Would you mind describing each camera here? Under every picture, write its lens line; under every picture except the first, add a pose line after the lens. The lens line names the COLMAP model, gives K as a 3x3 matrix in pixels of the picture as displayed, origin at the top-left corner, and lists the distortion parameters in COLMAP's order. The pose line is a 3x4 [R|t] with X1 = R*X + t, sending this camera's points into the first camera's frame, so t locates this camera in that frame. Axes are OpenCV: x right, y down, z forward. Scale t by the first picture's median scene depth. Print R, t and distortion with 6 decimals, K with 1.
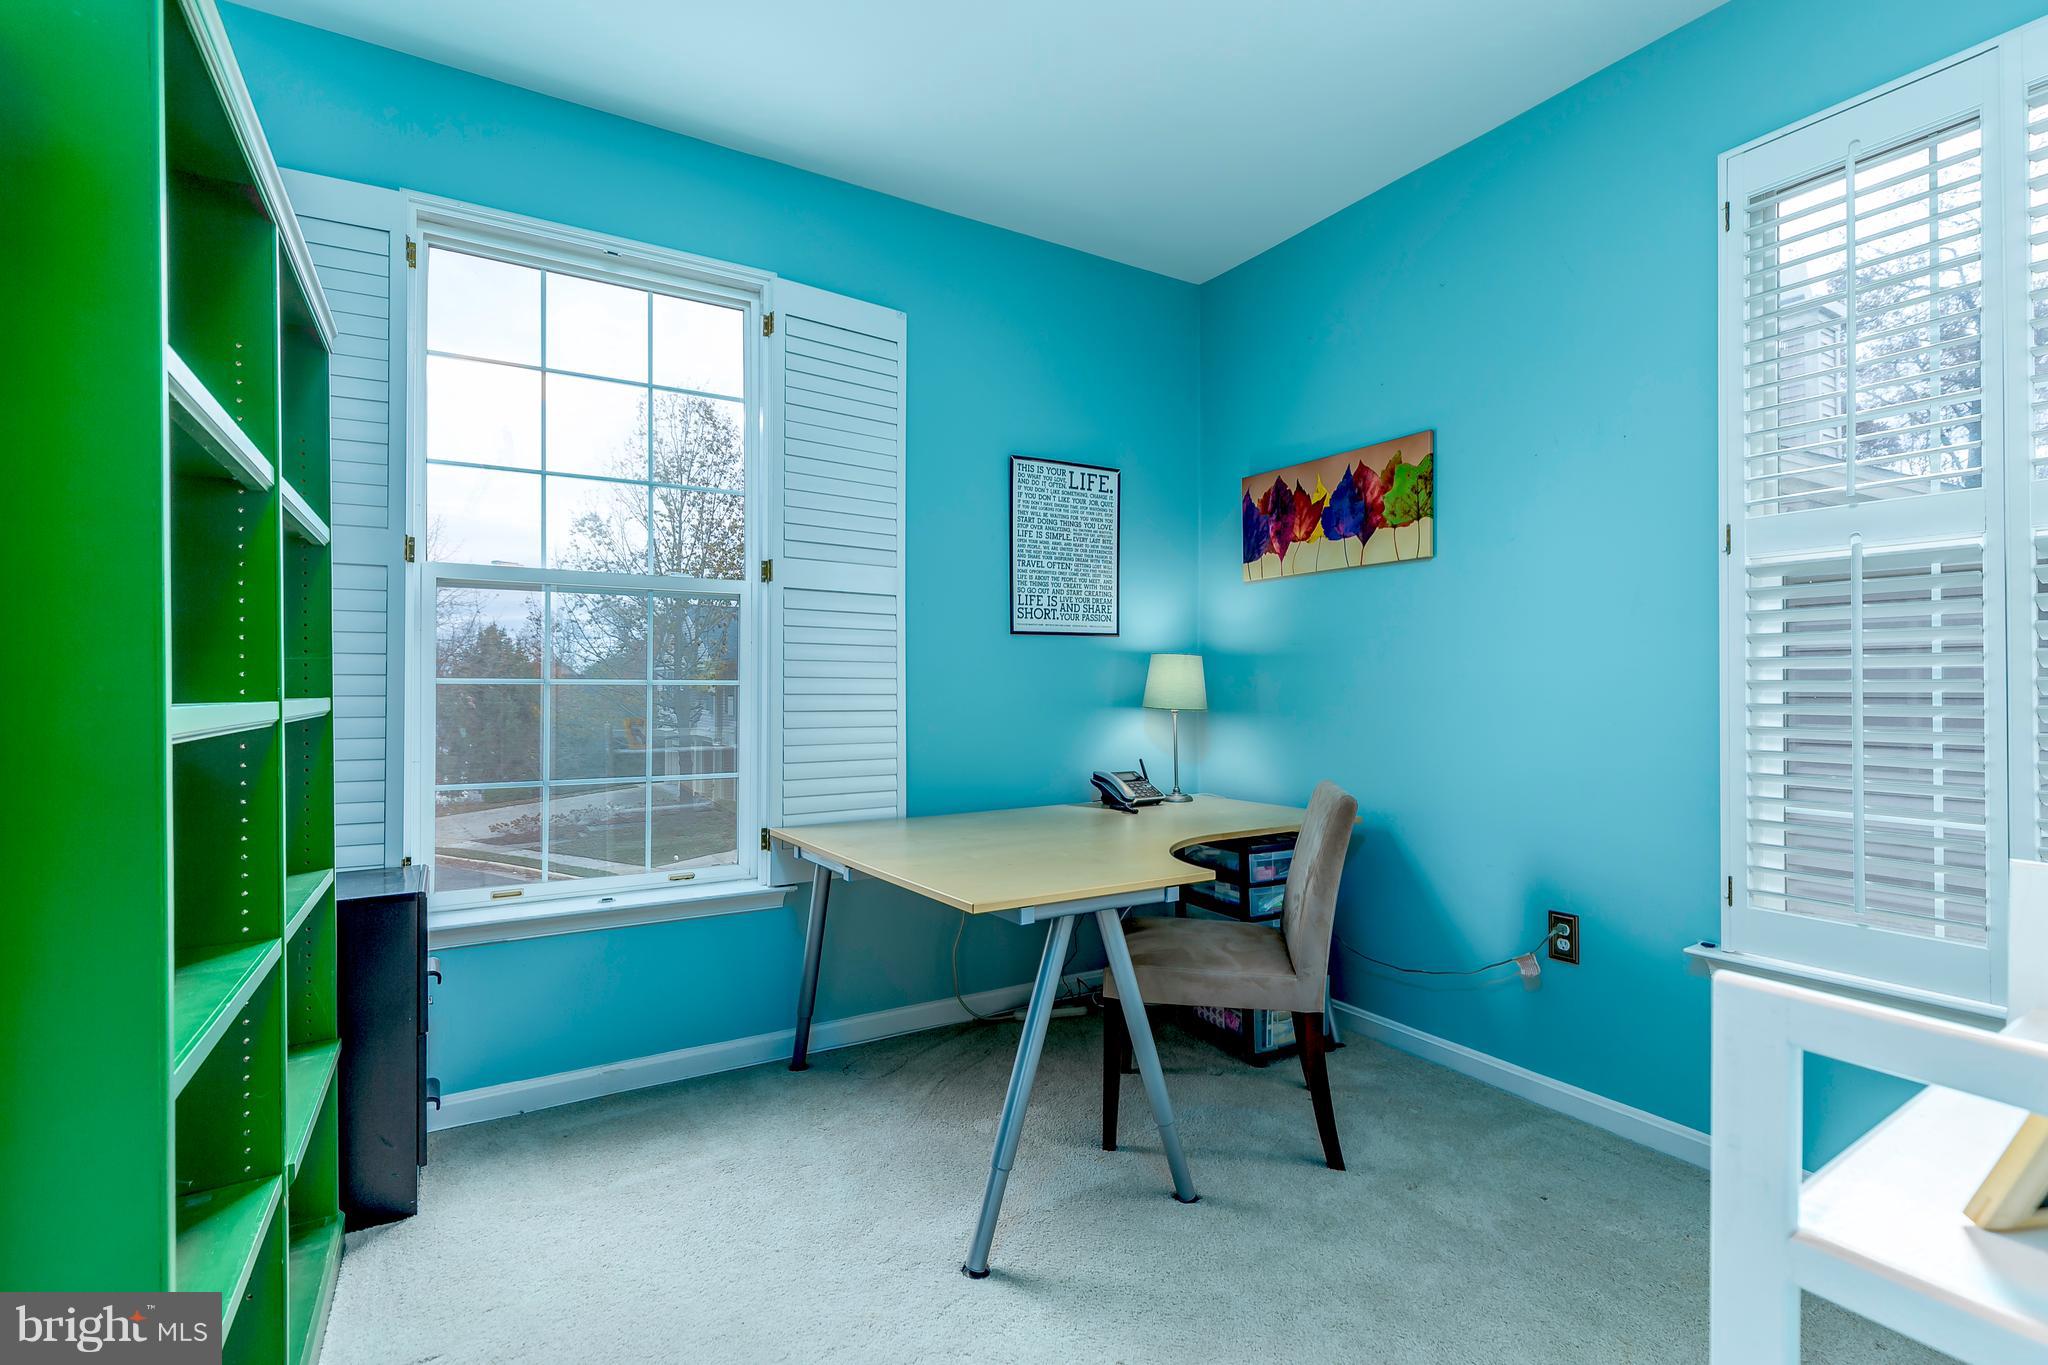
lens RADIAL K [[926.8, 0, 1024.0], [0, 926.8, 682.5], [0, 0, 1]] dist [0.047168, 0.000134]
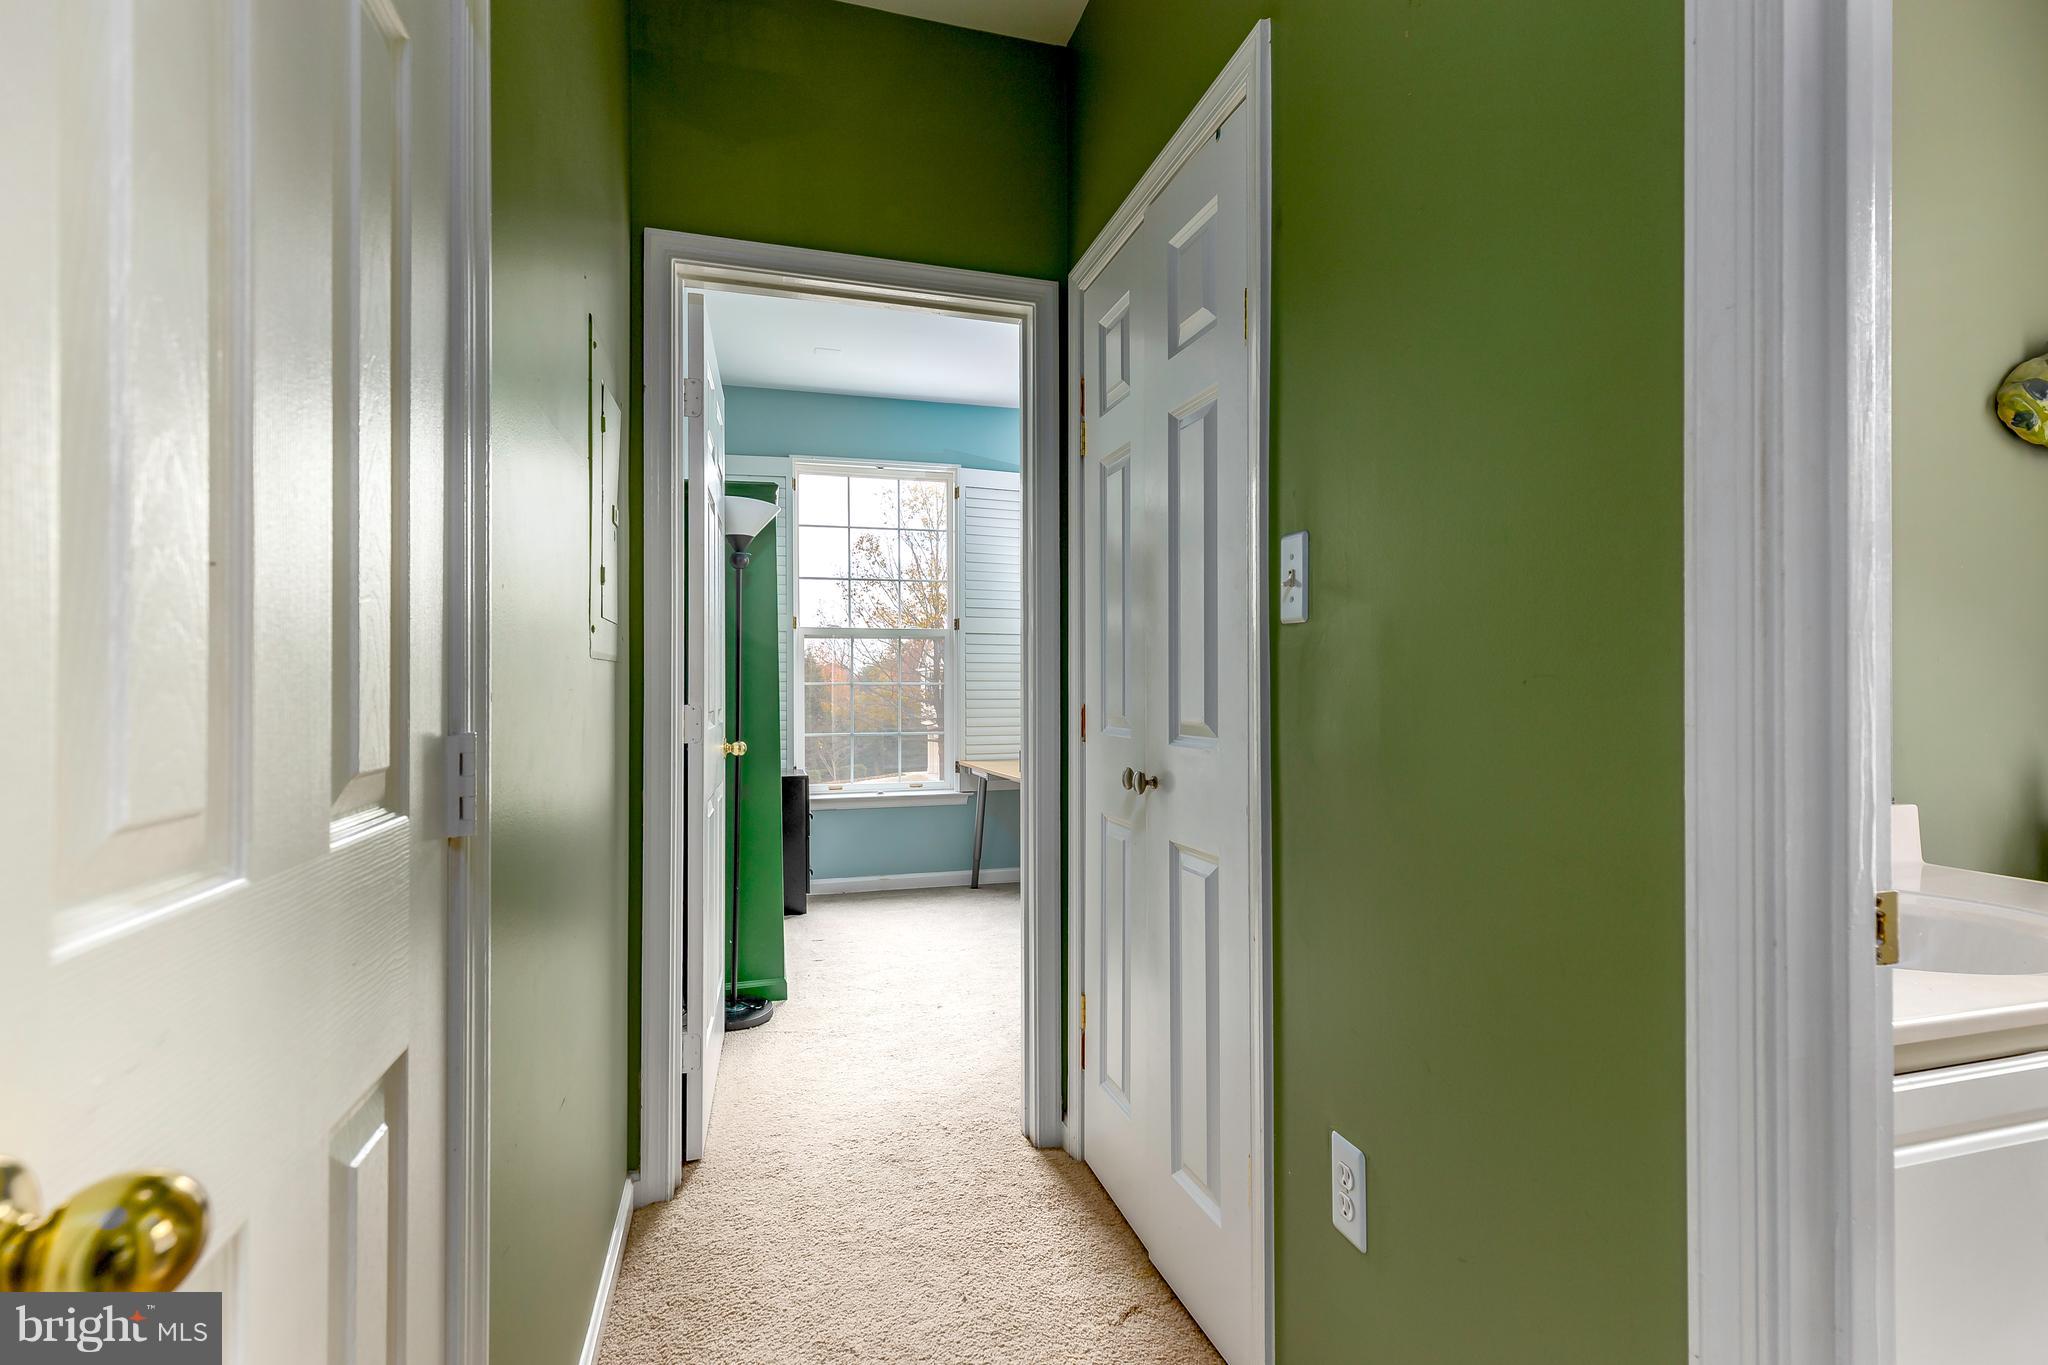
lens RADIAL K [[926.8, 0, 1024.0], [0, 926.8, 682.5], [0, 0, 1]] dist [0.047168, 0.000134]
pose [[0.964832, -0.005051, -0.262818, 0.349568], [0.006728, 0.999962, 0.005483, -0.011470], [0.262781, -0.007058, 0.964830, -0.777509]]
